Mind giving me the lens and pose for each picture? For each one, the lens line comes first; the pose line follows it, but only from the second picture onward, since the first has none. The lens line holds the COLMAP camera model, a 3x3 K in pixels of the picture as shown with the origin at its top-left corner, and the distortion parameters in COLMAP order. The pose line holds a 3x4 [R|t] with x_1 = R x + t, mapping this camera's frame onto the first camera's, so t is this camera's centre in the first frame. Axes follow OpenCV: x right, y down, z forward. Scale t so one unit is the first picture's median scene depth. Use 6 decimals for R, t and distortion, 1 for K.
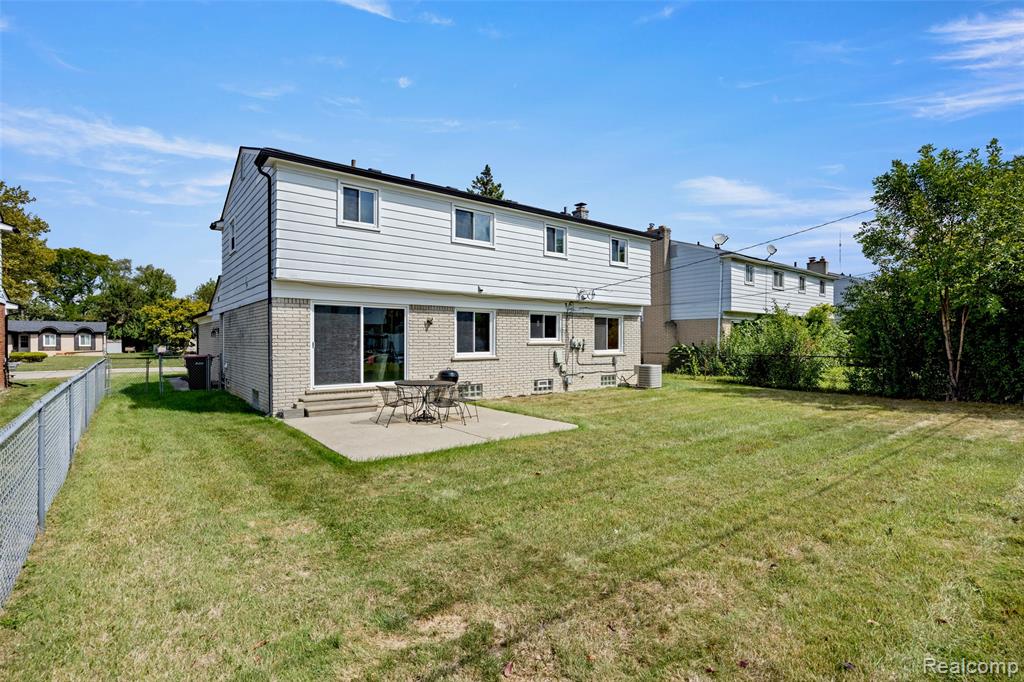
lens RADIAL K [[493.1, 0, 504.0], [0, 493.1, 340.3], [0, 0, 1]] dist [0.001247, -0.000558]
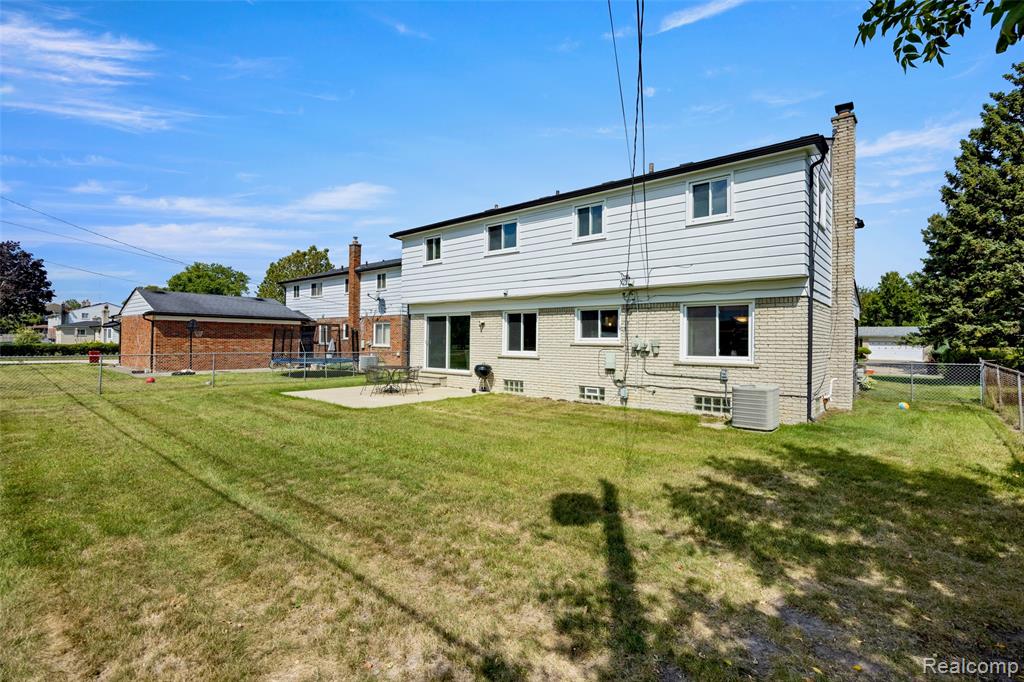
lens RADIAL K [[493.1, 0, 507.4], [0, 493.1, 332.6], [0, 0, 1]] dist [0.001247, -0.000558]
pose [[0.161215, -0.010348, -0.986865, 0.875723], [-0.007553, 0.999903, -0.011719, -0.002211], [0.986890, 0.009343, 0.161121, 0.705115]]
